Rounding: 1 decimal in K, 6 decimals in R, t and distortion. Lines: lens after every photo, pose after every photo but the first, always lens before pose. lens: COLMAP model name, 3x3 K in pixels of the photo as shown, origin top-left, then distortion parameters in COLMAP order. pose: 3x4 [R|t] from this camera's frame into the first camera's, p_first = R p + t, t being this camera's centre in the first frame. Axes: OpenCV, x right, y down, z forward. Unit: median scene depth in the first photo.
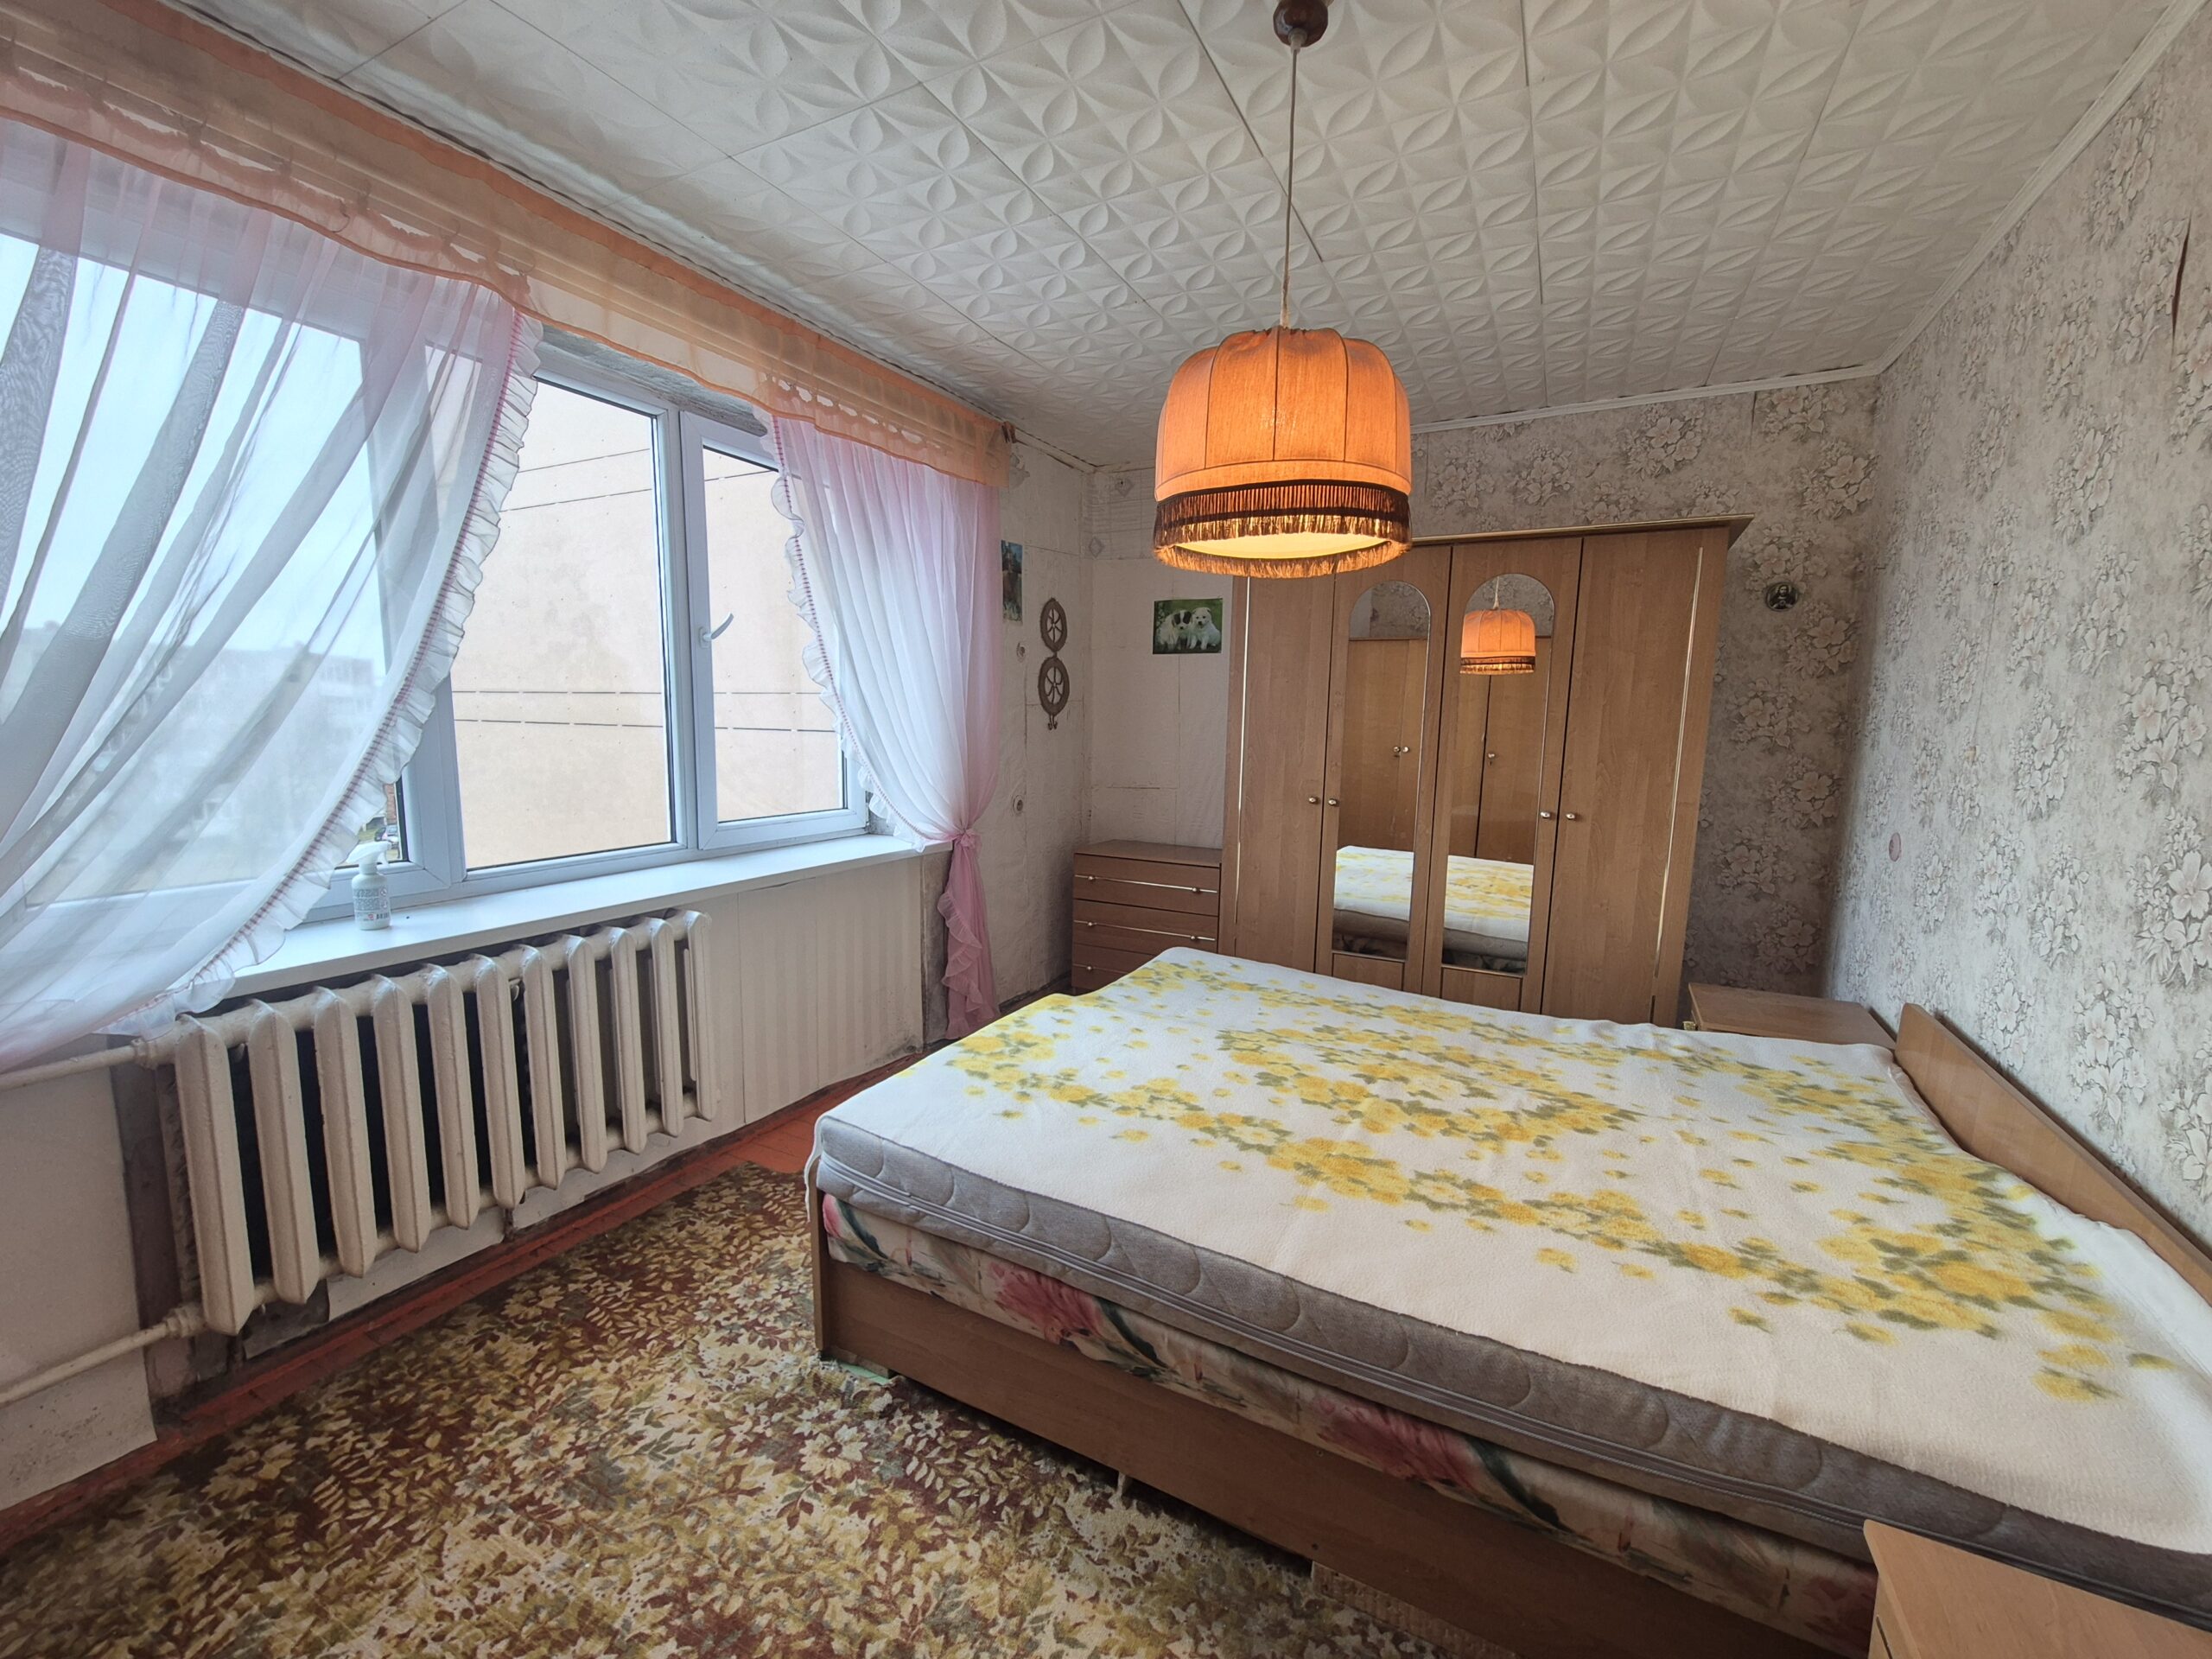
lens RADIAL K [[911.1, 0, 1097.5], [0, 911.1, 837.4], [0, 0, 1]] dist [-0.000960, 0.002361]
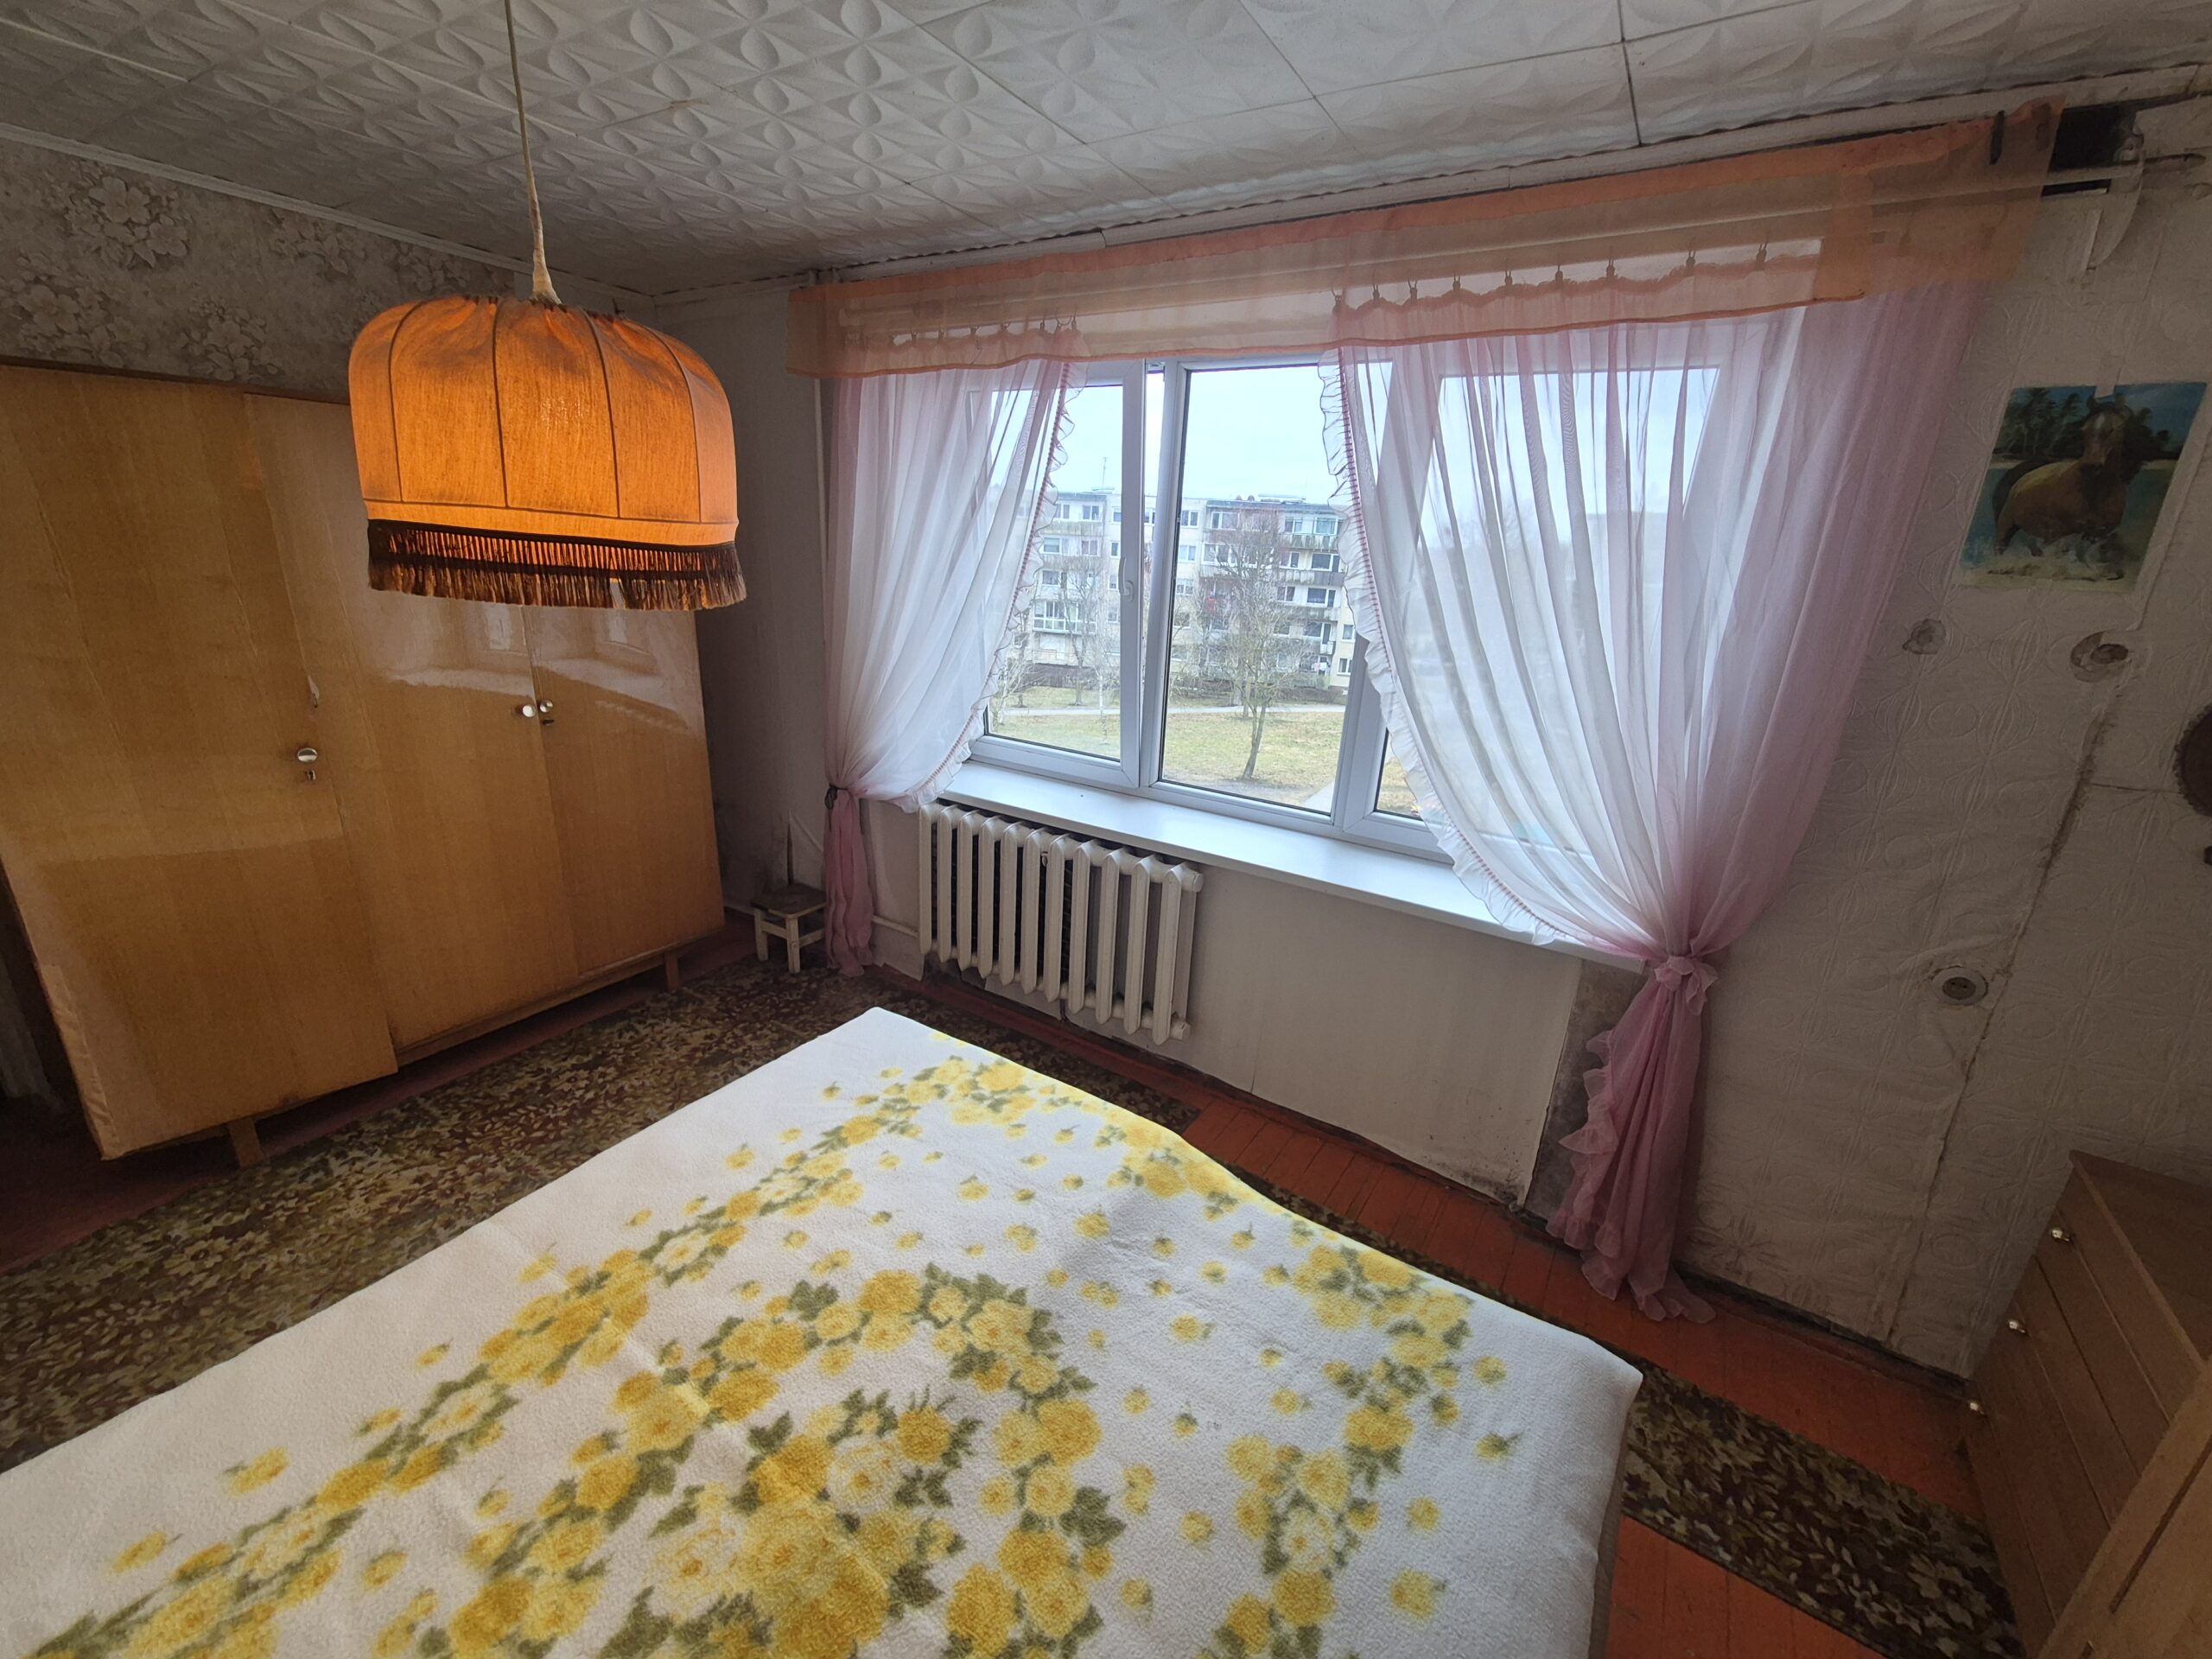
lens RADIAL K [[911.1, 0, 1101.3], [0, 911.1, 828.1], [0, 0, 1]] dist [-0.000960, 0.002361]
pose [[-0.087893, 0.283242, -0.955012, 0.784303], [-0.185904, 0.937215, 0.295073, -0.352563], [0.978629, 0.203476, -0.029718, 1.220754]]
